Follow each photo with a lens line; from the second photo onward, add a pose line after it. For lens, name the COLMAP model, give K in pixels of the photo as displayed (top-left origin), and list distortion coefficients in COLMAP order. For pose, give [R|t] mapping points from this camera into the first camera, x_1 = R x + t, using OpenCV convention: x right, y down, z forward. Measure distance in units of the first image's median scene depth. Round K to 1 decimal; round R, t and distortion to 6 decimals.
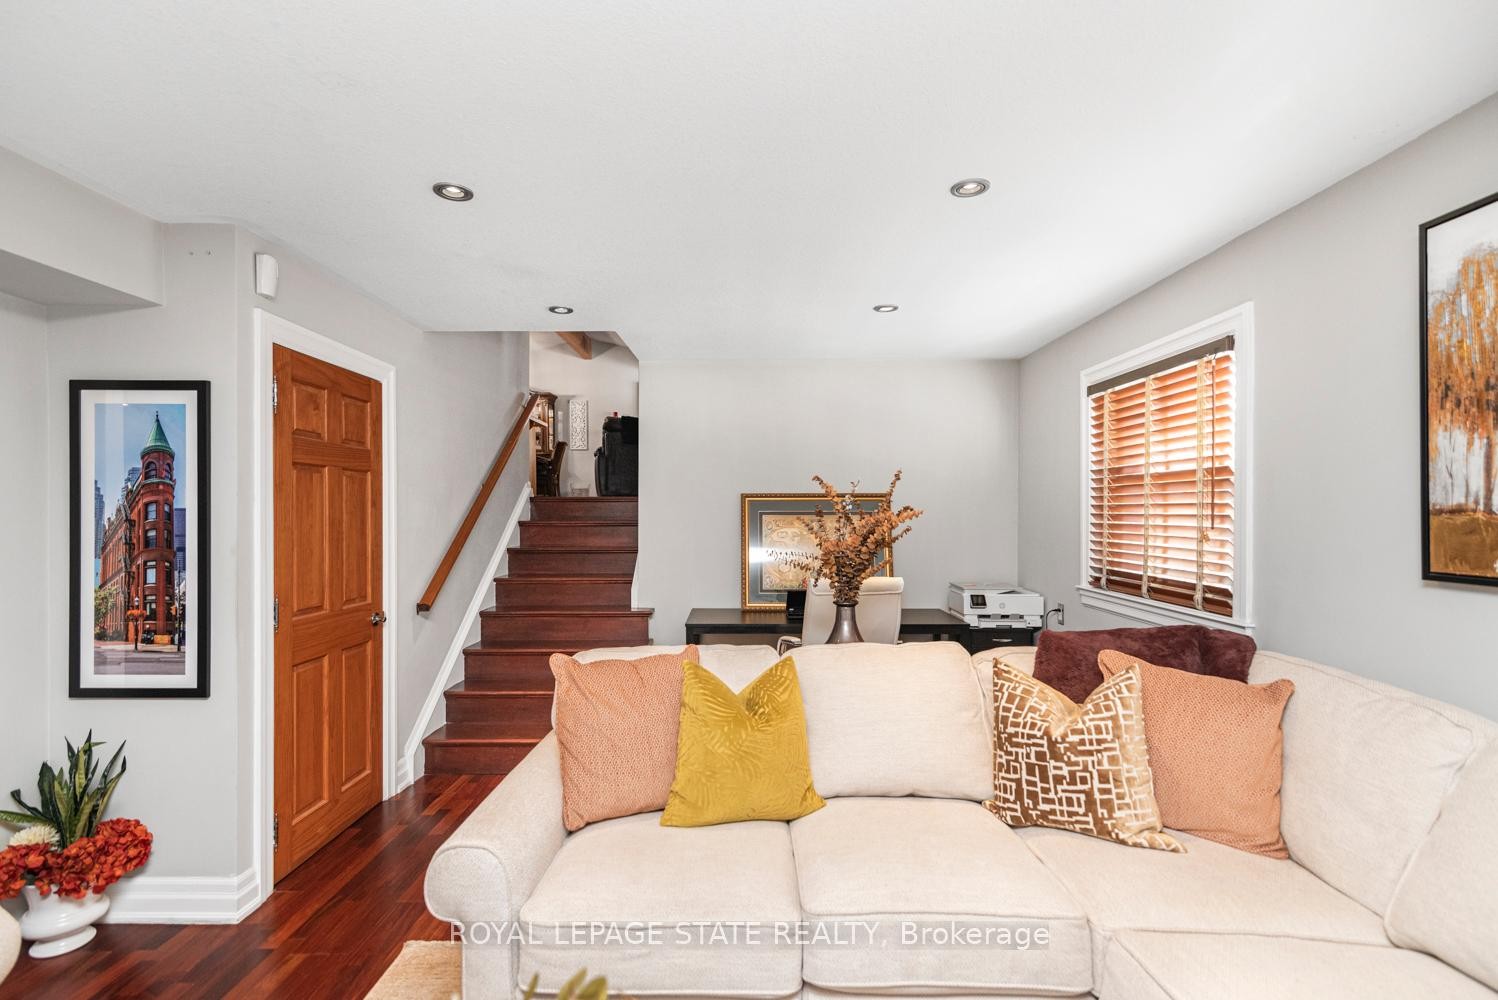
lens RADIAL K [[692.4, 0, 741.7], [0, 692.4, 514.2], [0, 0, 1]] dist [0.020398, -0.001534]
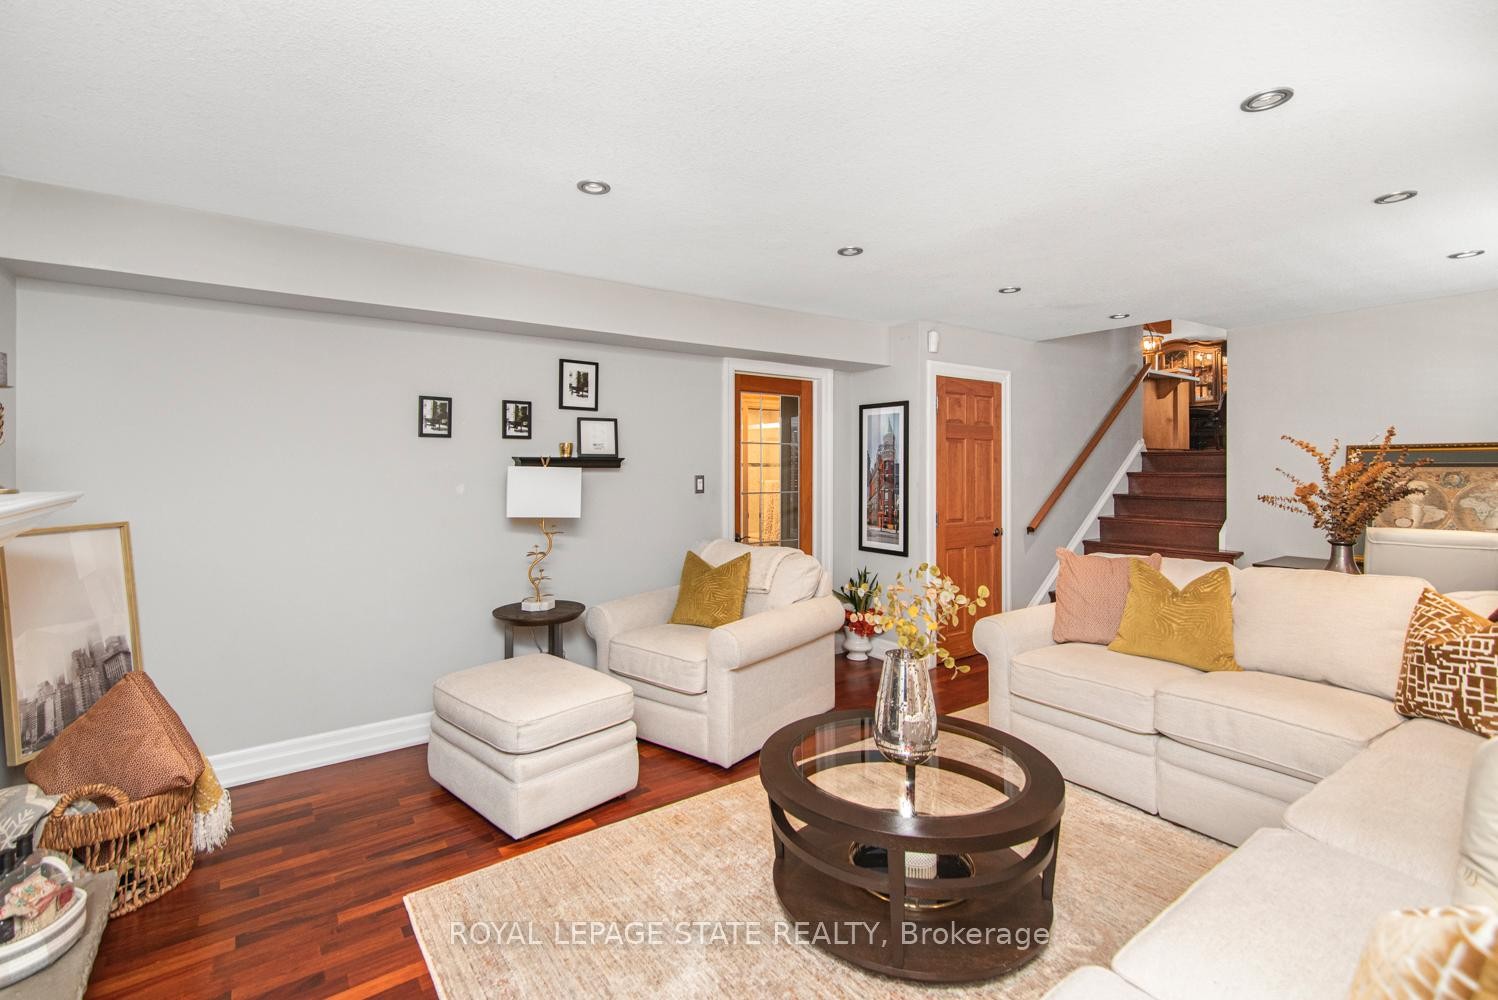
lens RADIAL K [[692.4, 0, 752.0], [0, 692.4, 485.9], [0, 0, 1]] dist [0.020398, -0.001534]
pose [[0.602086, 0.021876, -0.798131, 0.568509], [-0.000598, 0.999637, 0.026948, 0.003139], [0.798431, -0.015748, 0.601881, -0.566004]]
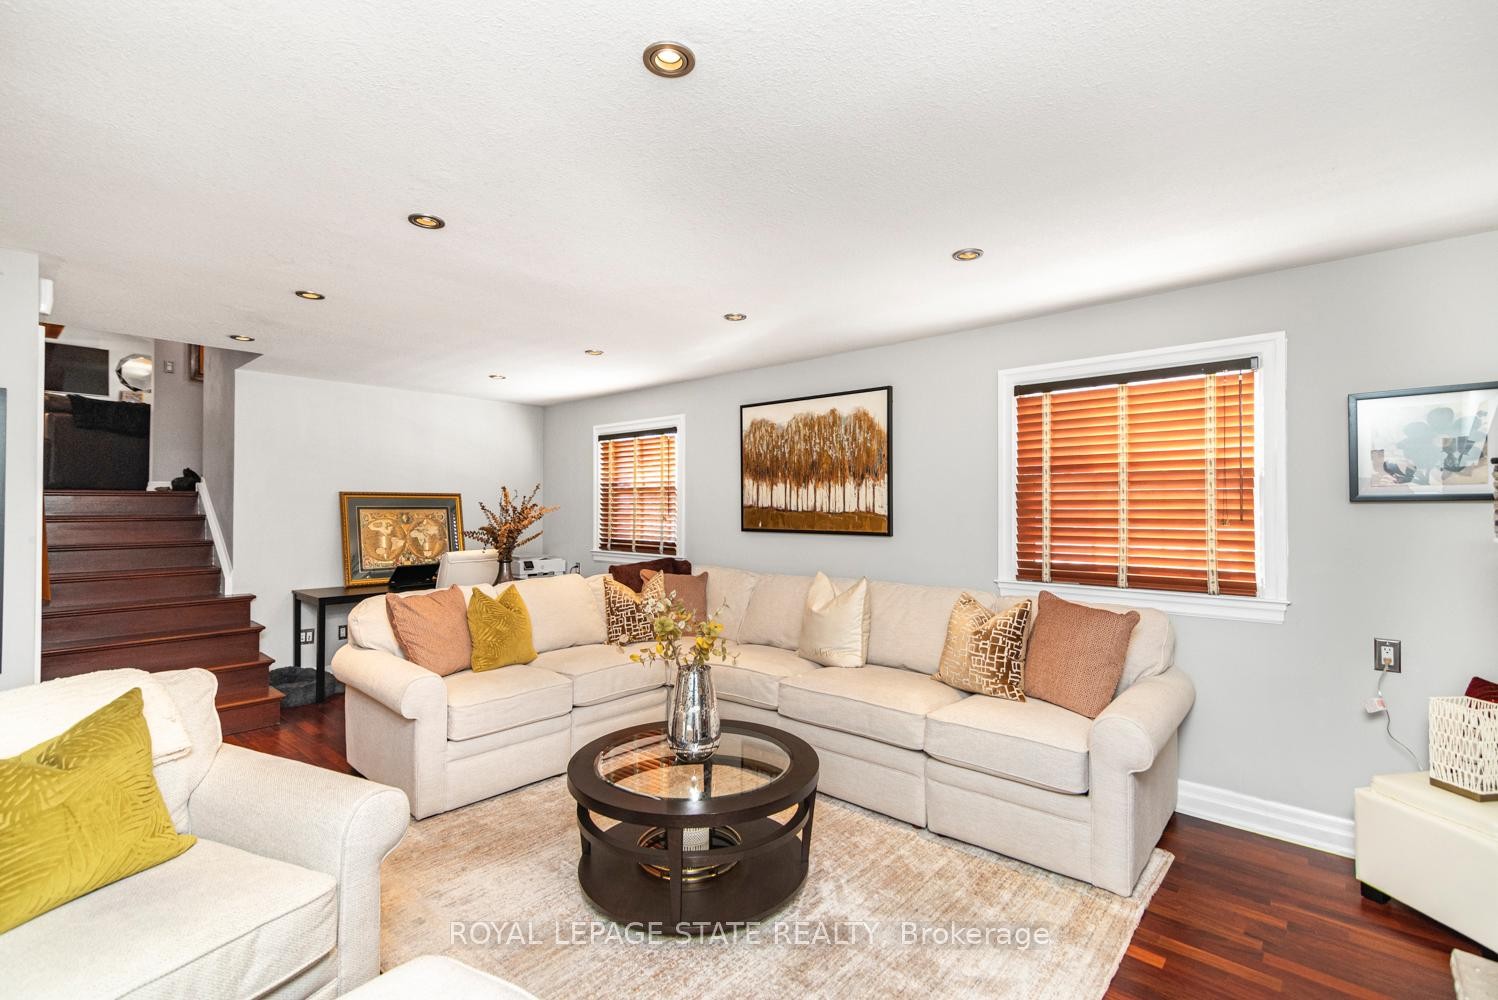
lens RADIAL K [[661.1, 0, 748.7], [0, 661.1, 502.6], [0, 0, 1]] dist [-0.001930, -0.000120]
pose [[0.663717, 0.006756, 0.747953, -0.771686], [0.001378, 0.999946, -0.010254, 0.004021], [-0.747983, 0.007836, 0.663672, -0.603336]]
